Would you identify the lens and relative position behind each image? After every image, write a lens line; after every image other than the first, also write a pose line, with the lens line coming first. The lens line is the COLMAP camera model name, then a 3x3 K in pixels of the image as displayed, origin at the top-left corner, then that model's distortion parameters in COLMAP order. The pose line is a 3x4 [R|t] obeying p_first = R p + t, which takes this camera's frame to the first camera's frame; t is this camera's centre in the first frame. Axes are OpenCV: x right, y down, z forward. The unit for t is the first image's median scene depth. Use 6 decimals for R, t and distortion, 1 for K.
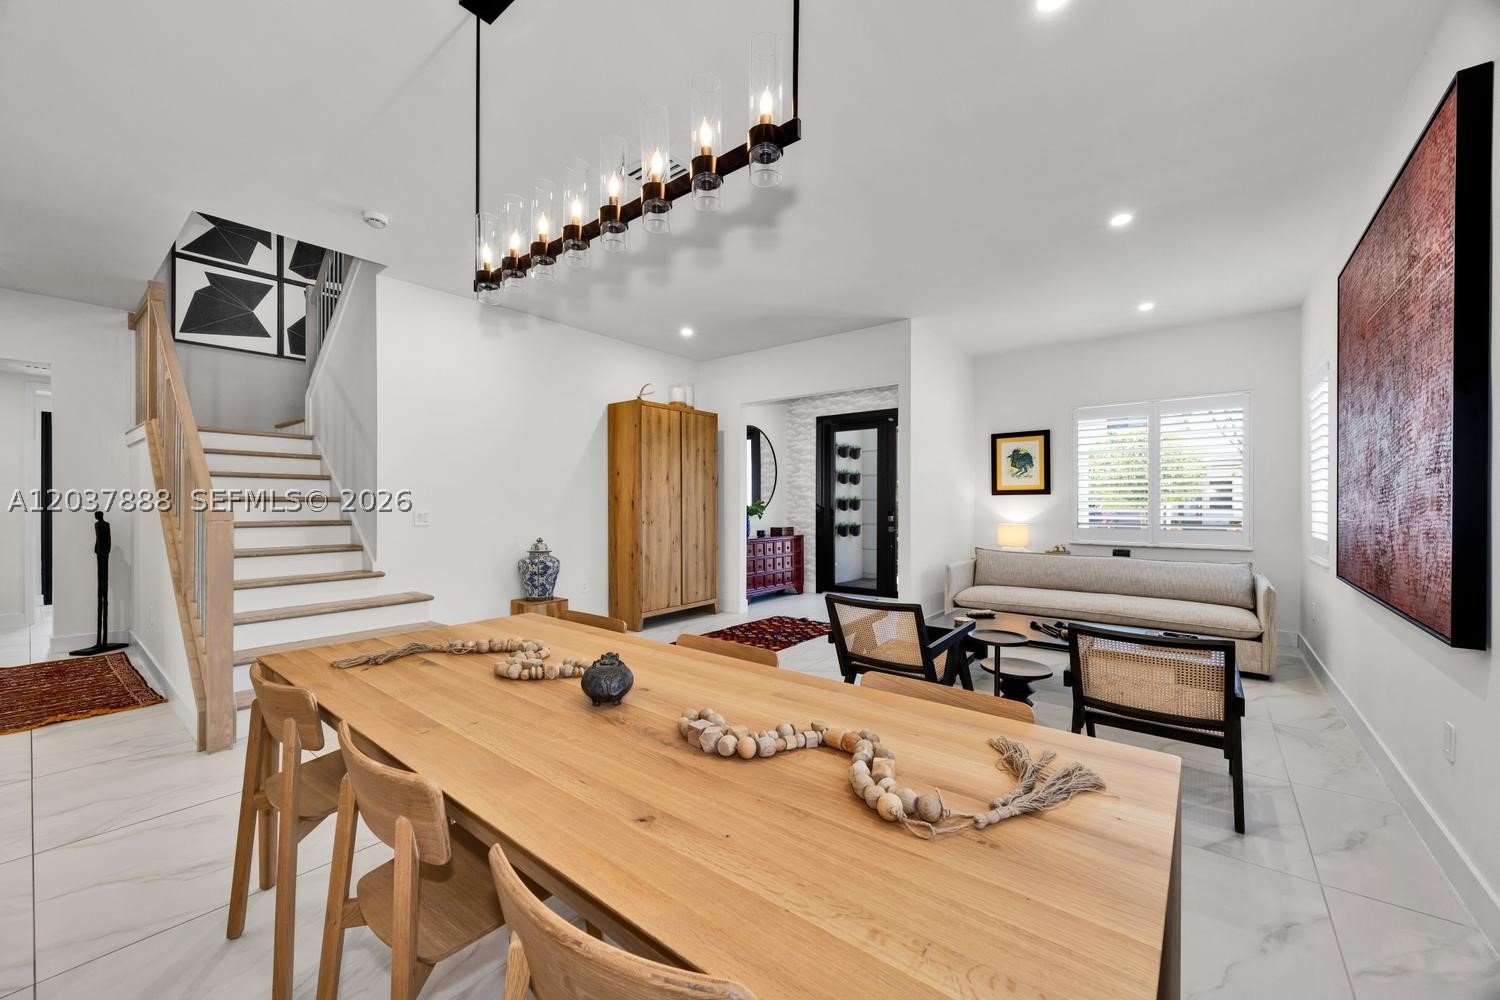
lens RADIAL K [[578.4, 0, 745.3], [0, 578.4, 503.0], [0, 0, 1]] dist [-0.000119, -0.000592]
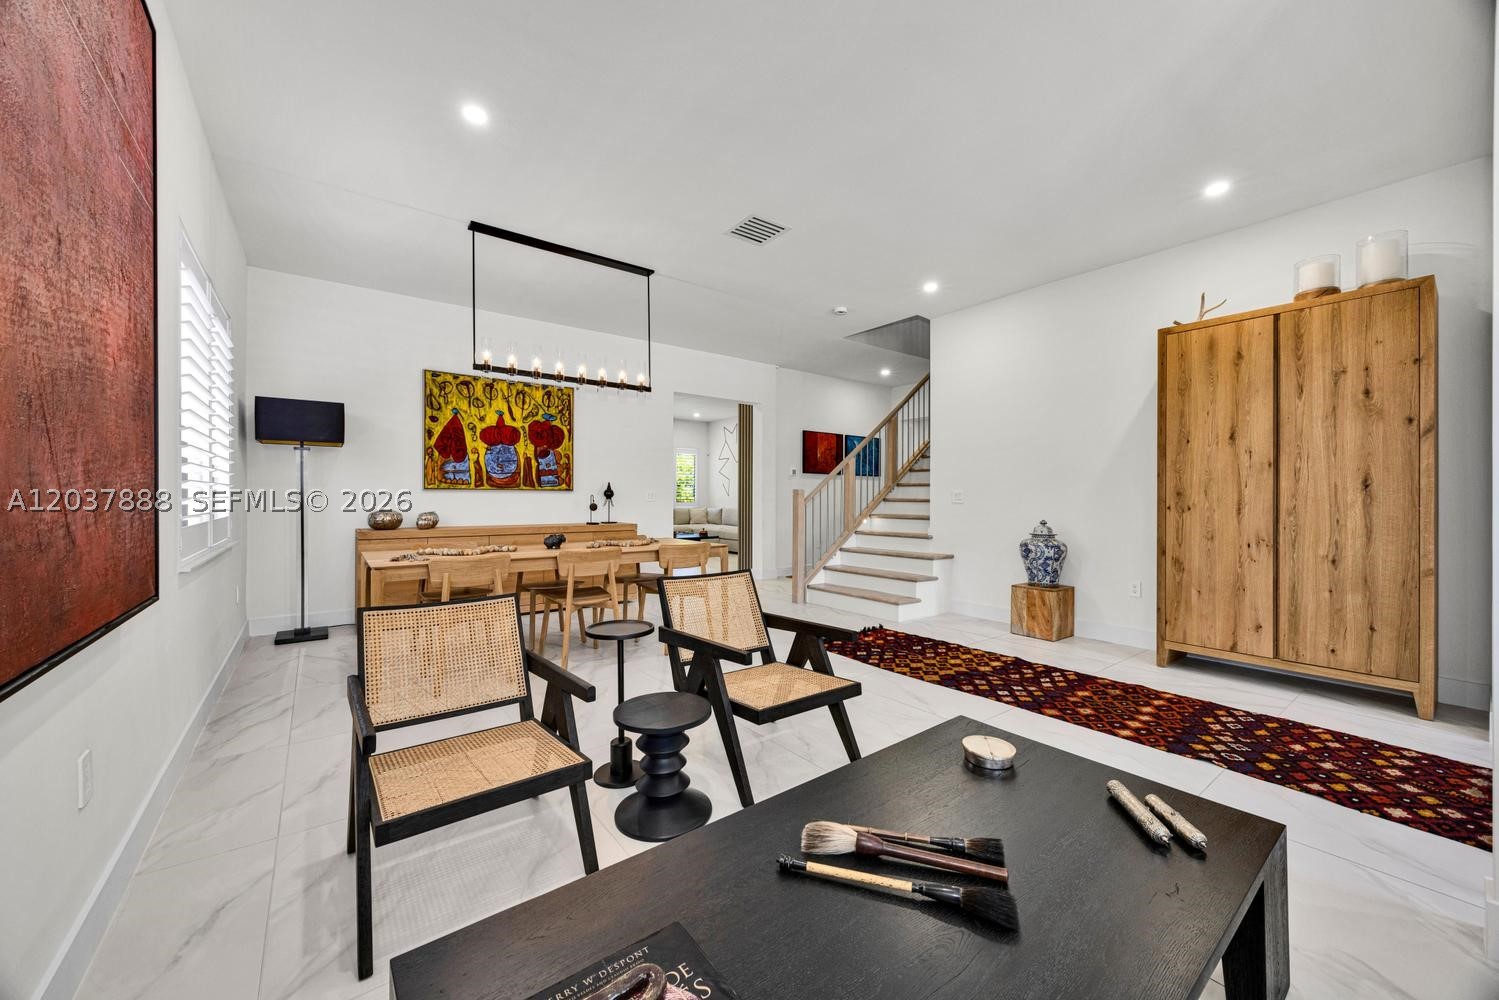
lens RADIAL K [[578.0, 0, 760.2], [0, 578.0, 492.8], [0, 0, 1]] dist [-0.000119, -0.000592]
pose [[-0.237340, -0.005680, -0.971410, 0.437341], [0.003357, 0.999972, -0.006668, 0.013498], [0.971421, -0.004843, -0.237315, 0.508104]]
